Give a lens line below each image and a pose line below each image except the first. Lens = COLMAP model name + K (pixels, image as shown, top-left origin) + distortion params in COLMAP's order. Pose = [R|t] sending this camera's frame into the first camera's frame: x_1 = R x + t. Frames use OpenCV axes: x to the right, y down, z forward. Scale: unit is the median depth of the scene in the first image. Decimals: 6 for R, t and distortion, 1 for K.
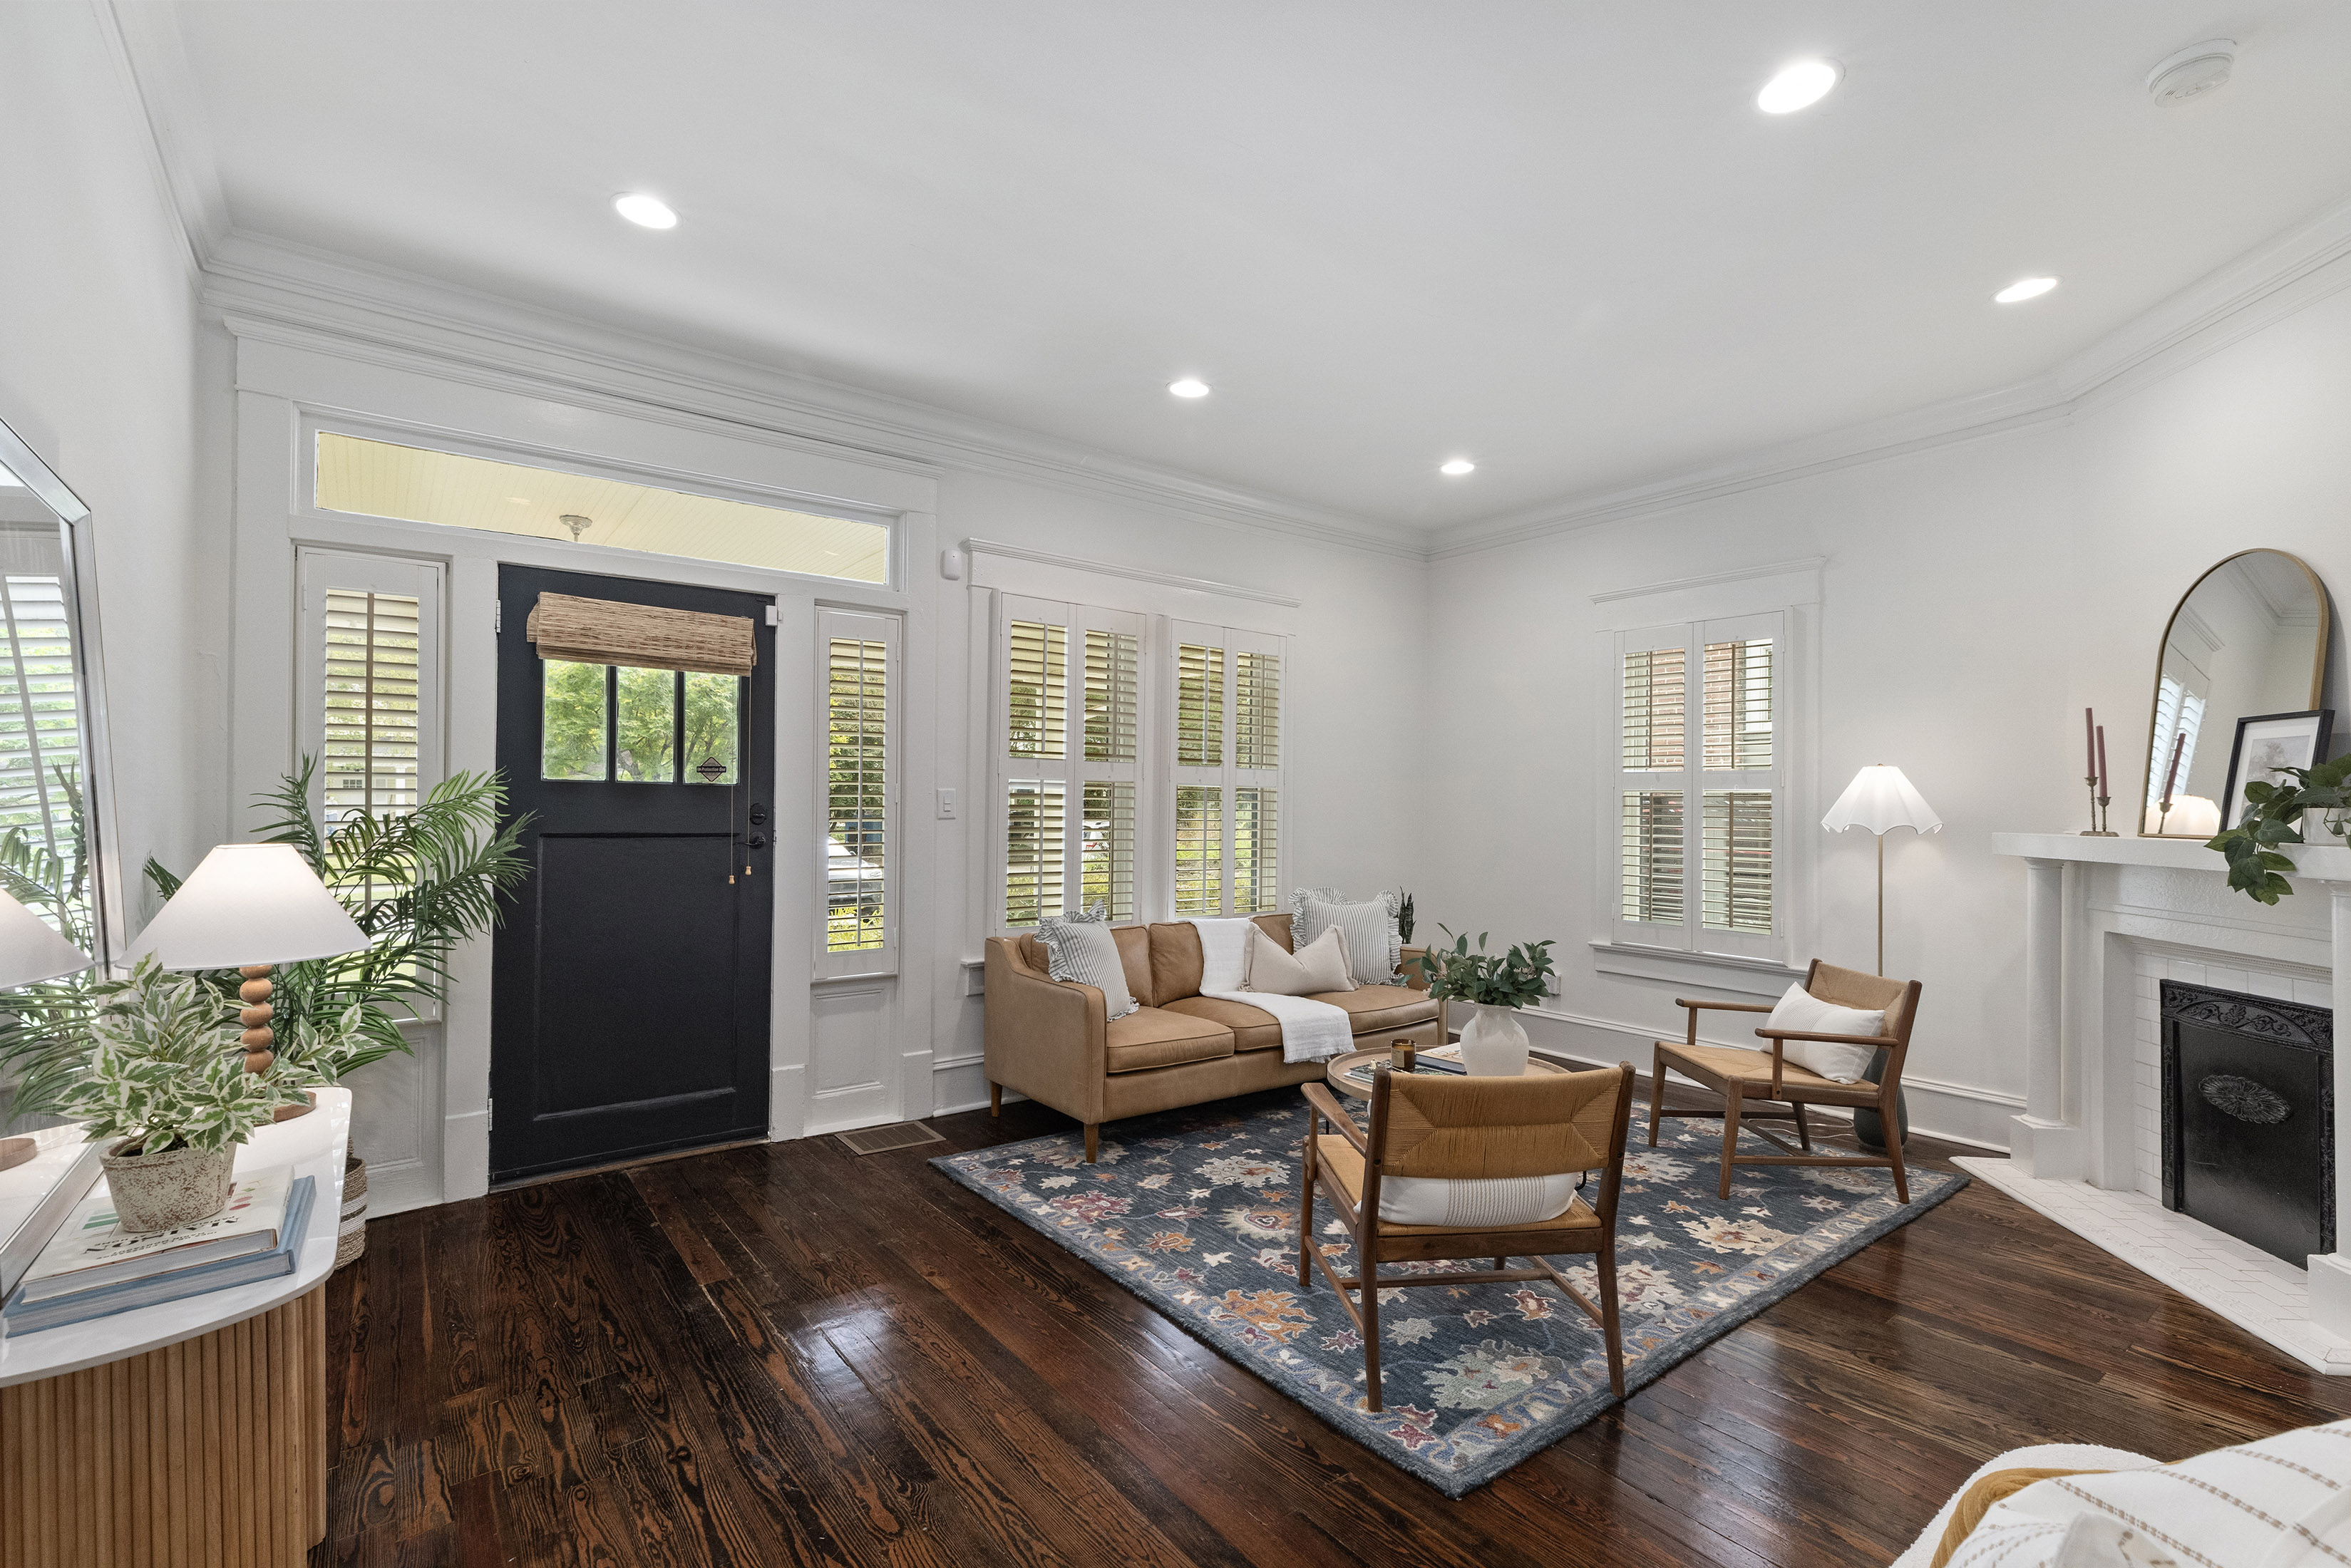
lens RADIAL K [[1052.5, 0, 1176.6], [0, 1052.5, 789.3], [0, 0, 1]] dist [0.007235, -0.002483]
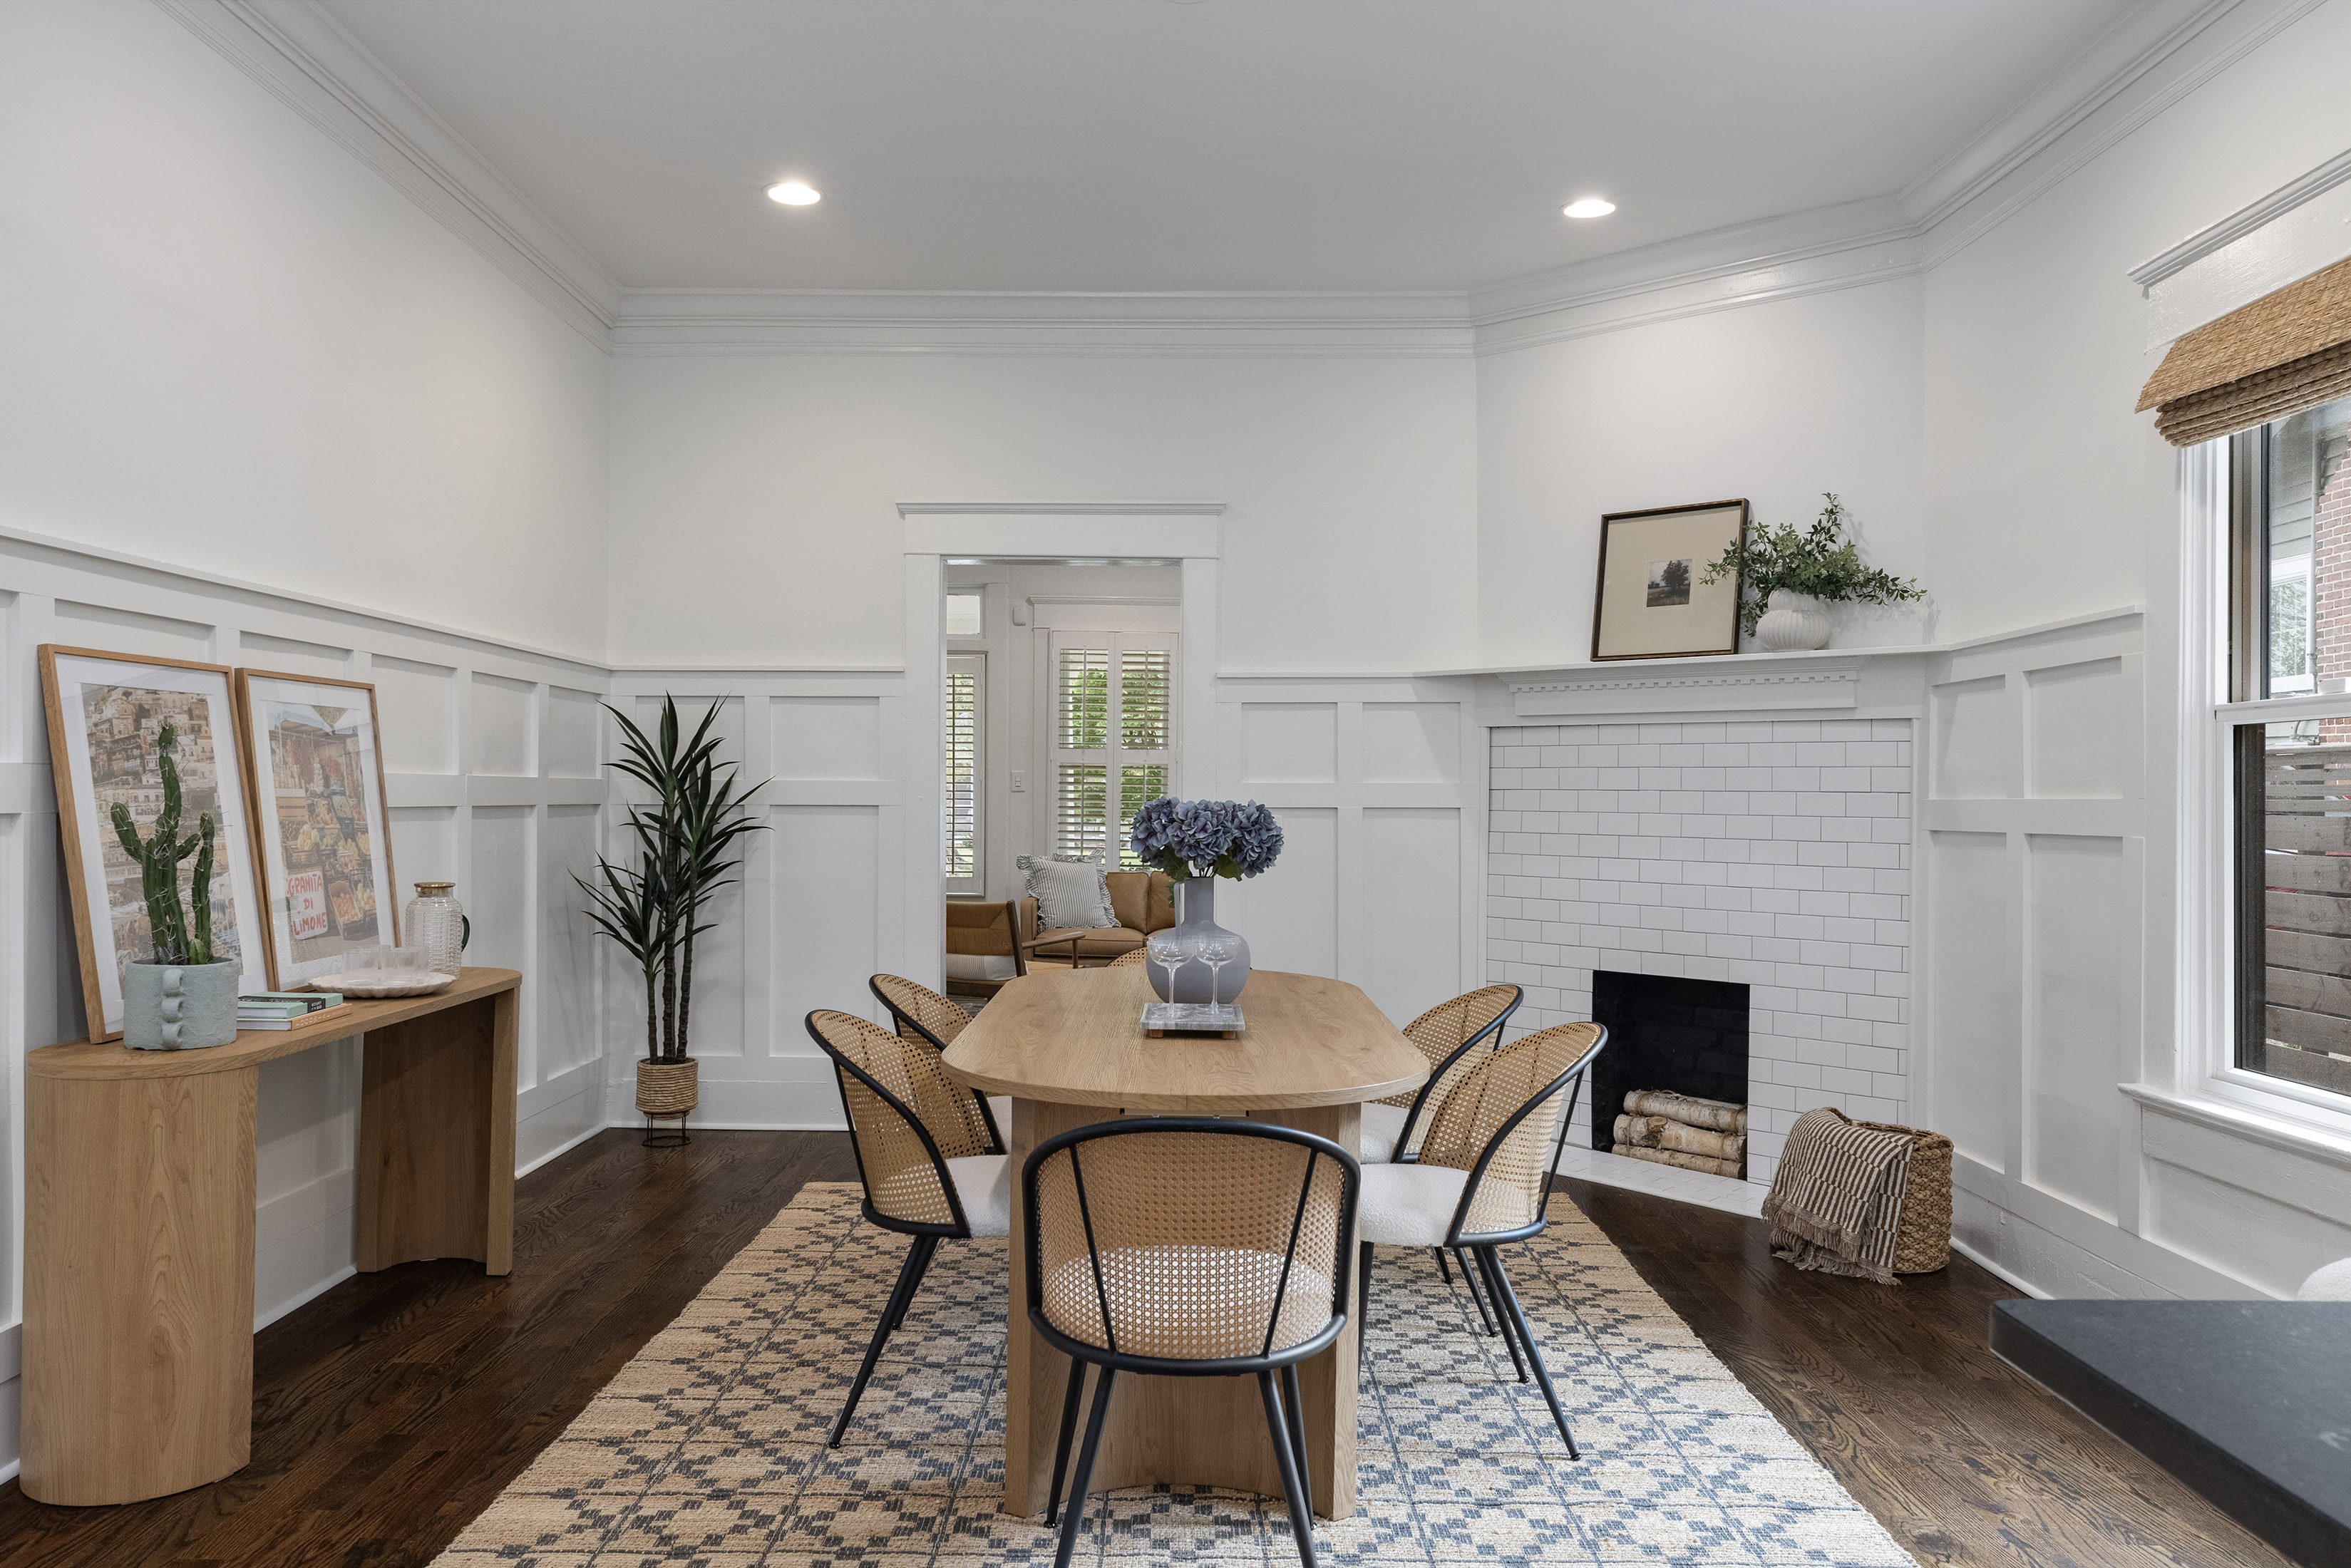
lens RADIAL K [[1627.9, 0, 1169.9], [0, 1627.9, 789.7], [0, 0, 1]] dist [-0.001366, -0.001015]
pose [[0.790308, -0.009777, -0.612632, 1.695733], [0.010022, 0.999945, -0.003030, 0.043172], [0.612628, -0.003745, 0.790362, -0.820197]]
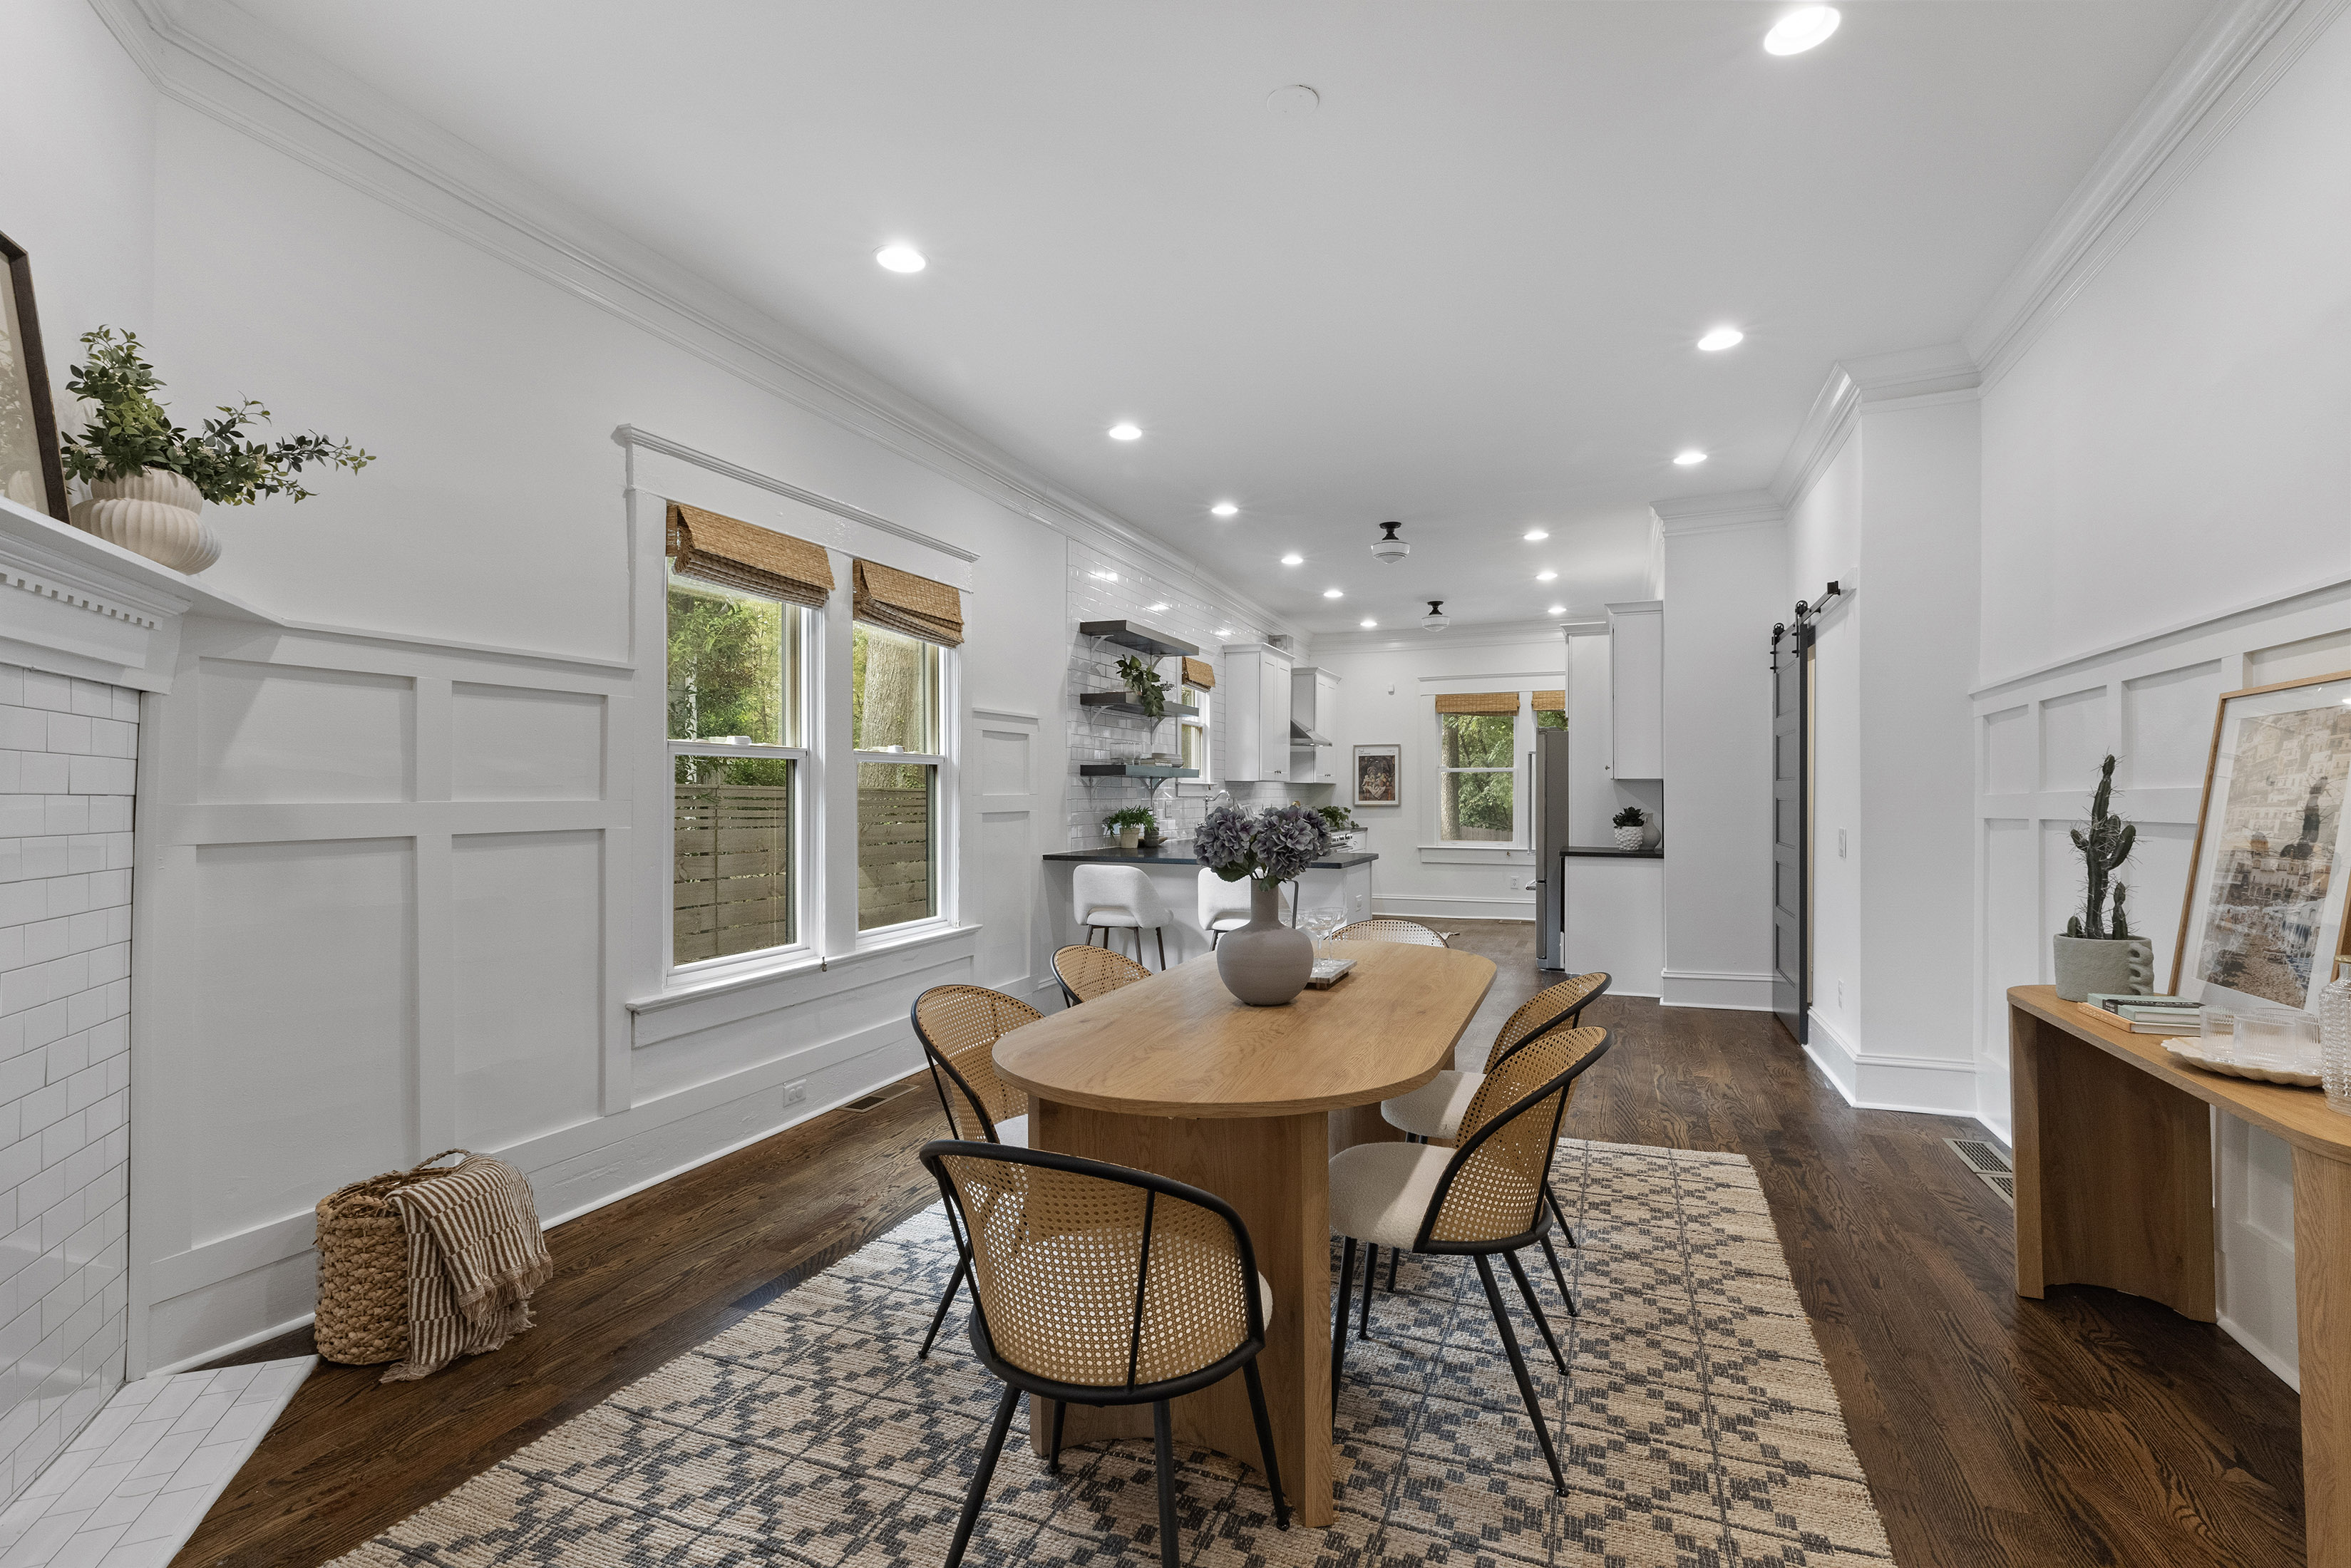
lens RADIAL K [[1052.5, 0, 1161.2], [0, 1052.5, 784.0], [0, 0, 1]] dist [0.007235, -0.002483]
pose [[-0.490717, -0.001170, 0.871318, 0.493998], [-0.013370, 0.999891, -0.006187, 0.034198], [-0.871216, -0.014685, -0.490680, 0.409616]]
